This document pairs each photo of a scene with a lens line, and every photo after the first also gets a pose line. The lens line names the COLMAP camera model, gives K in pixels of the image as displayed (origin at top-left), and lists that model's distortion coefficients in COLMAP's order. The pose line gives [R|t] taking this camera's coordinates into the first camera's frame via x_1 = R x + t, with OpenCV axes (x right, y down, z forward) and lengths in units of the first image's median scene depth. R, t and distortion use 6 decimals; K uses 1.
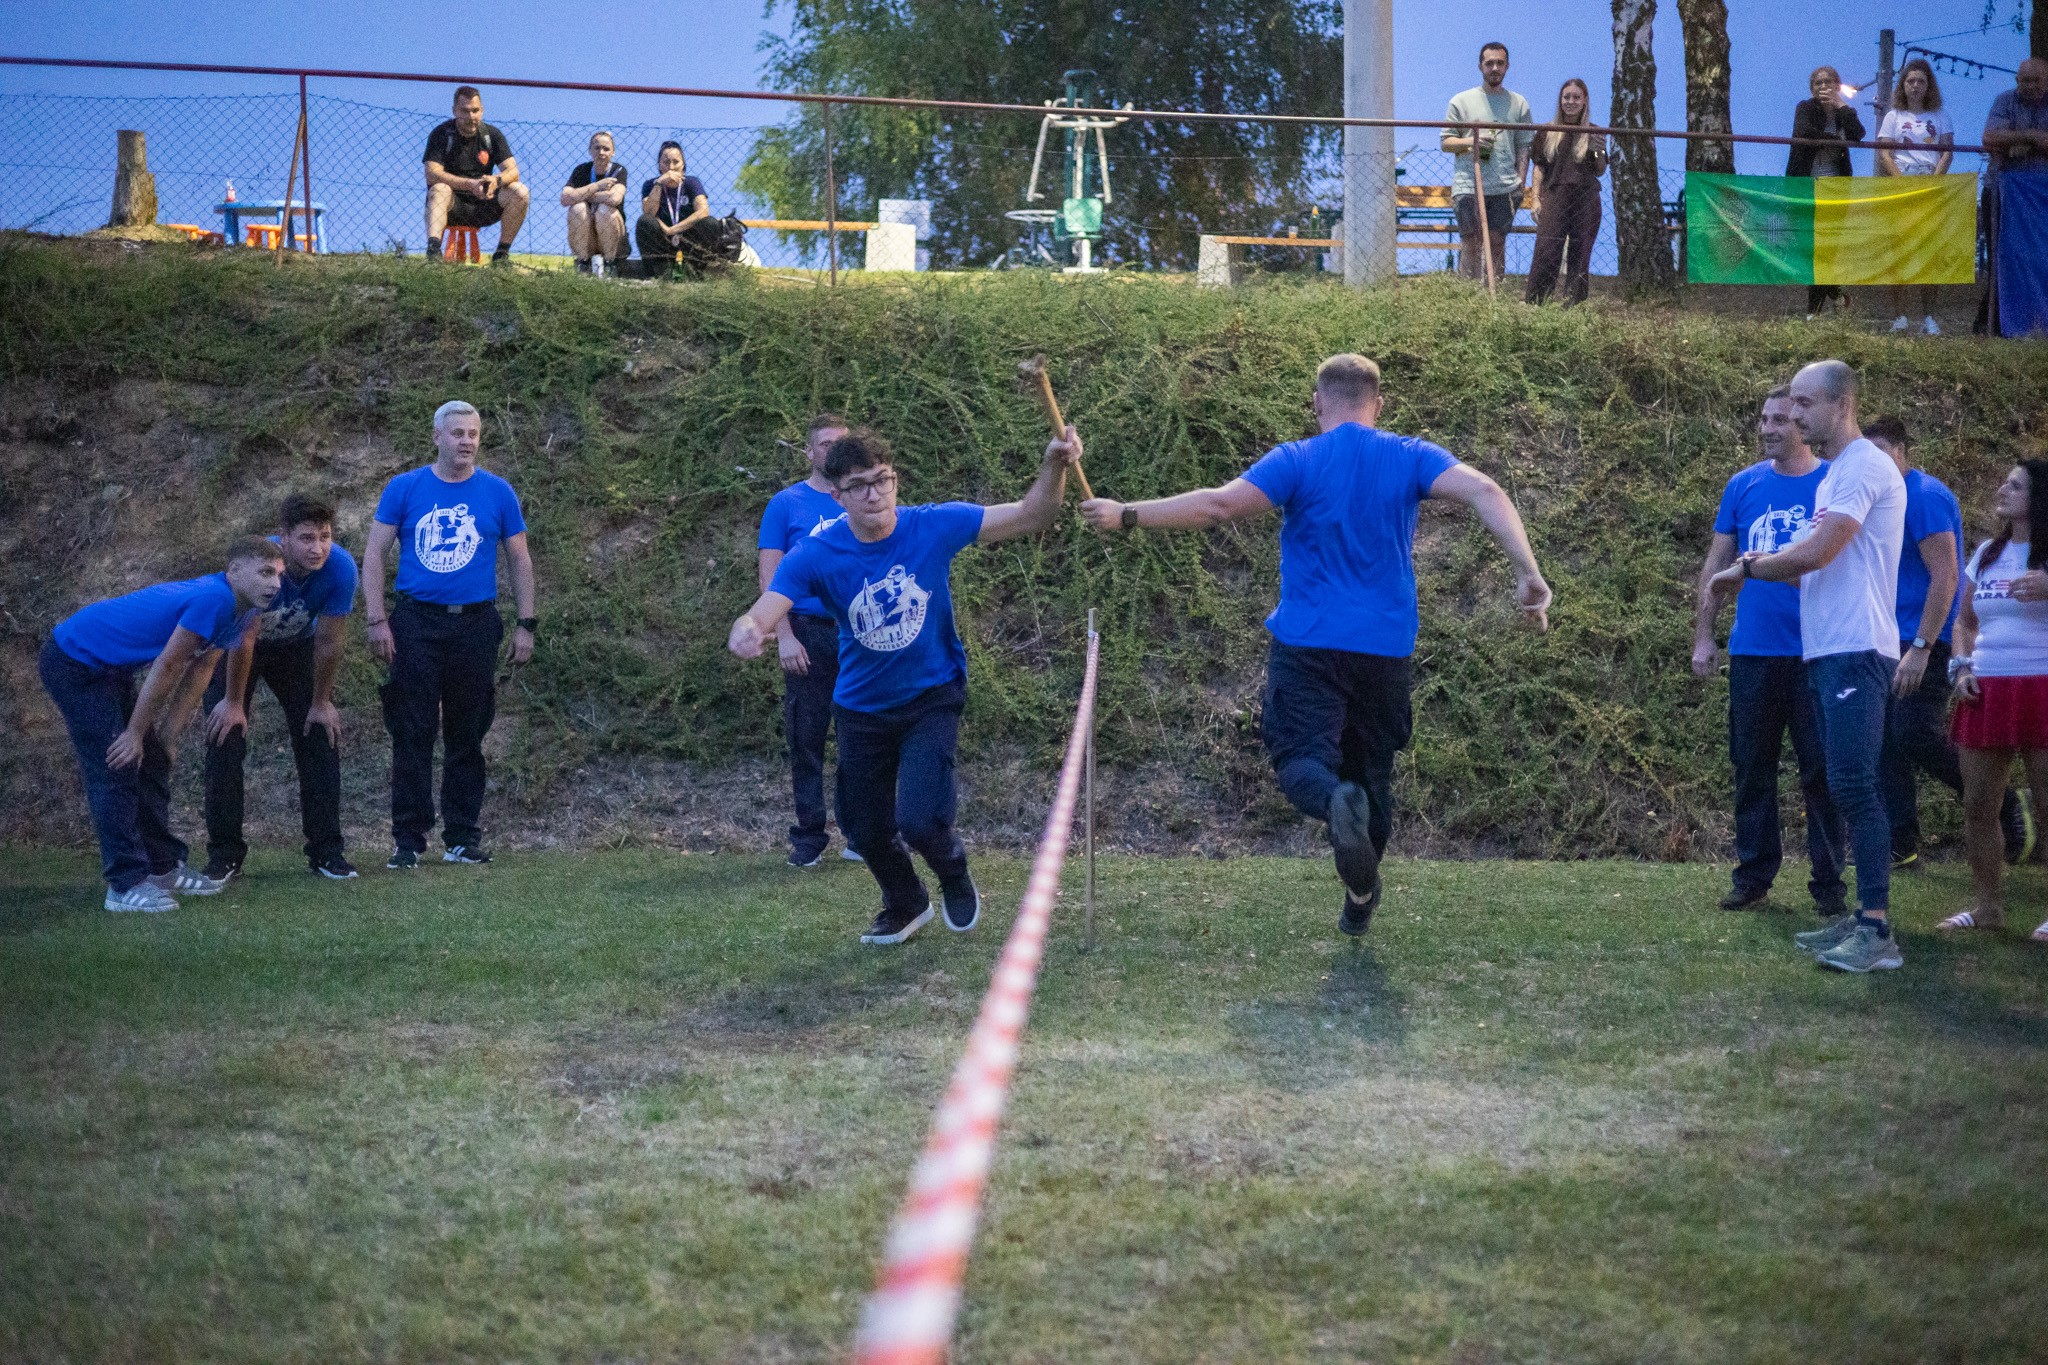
lens RADIAL K [[2879.8, 0, 1024.0], [0, 2879.8, 682.5], [0, 0, 1]] dist [0.010190, 0.031756]
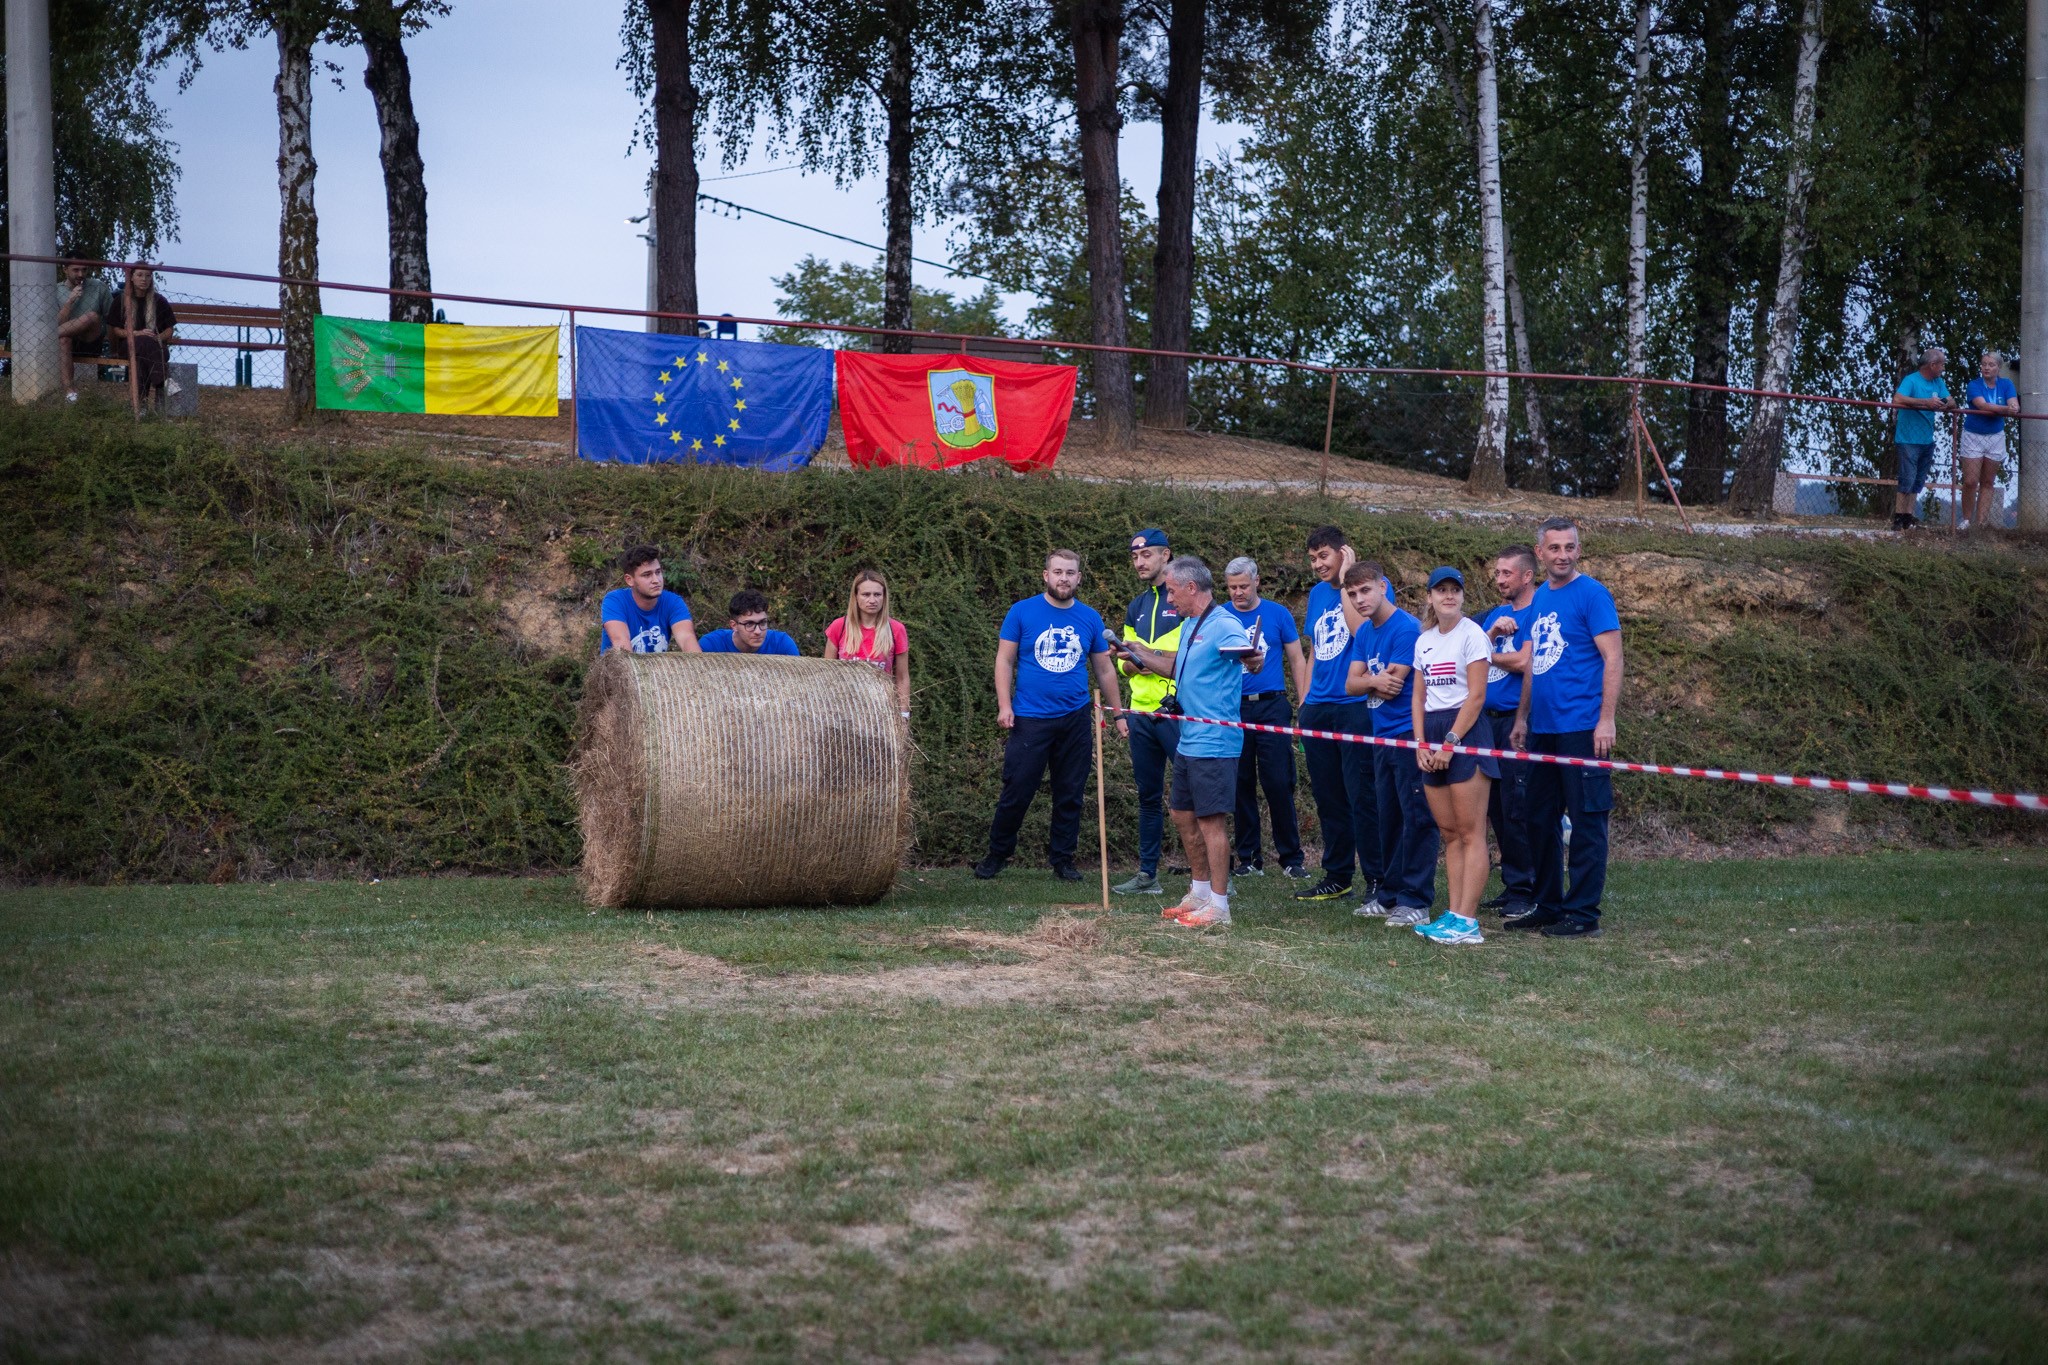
lens RADIAL K [[2879.8, 0, 1024.0], [0, 2879.8, 682.5], [0, 0, 1]] dist [0.010190, 0.031756]
pose [[0.933089, -0.004782, 0.359613, 0.082221], [0.015960, 0.999477, -0.028122, 0.011878], [-0.359291, 0.031980, 0.932678, -0.214131]]
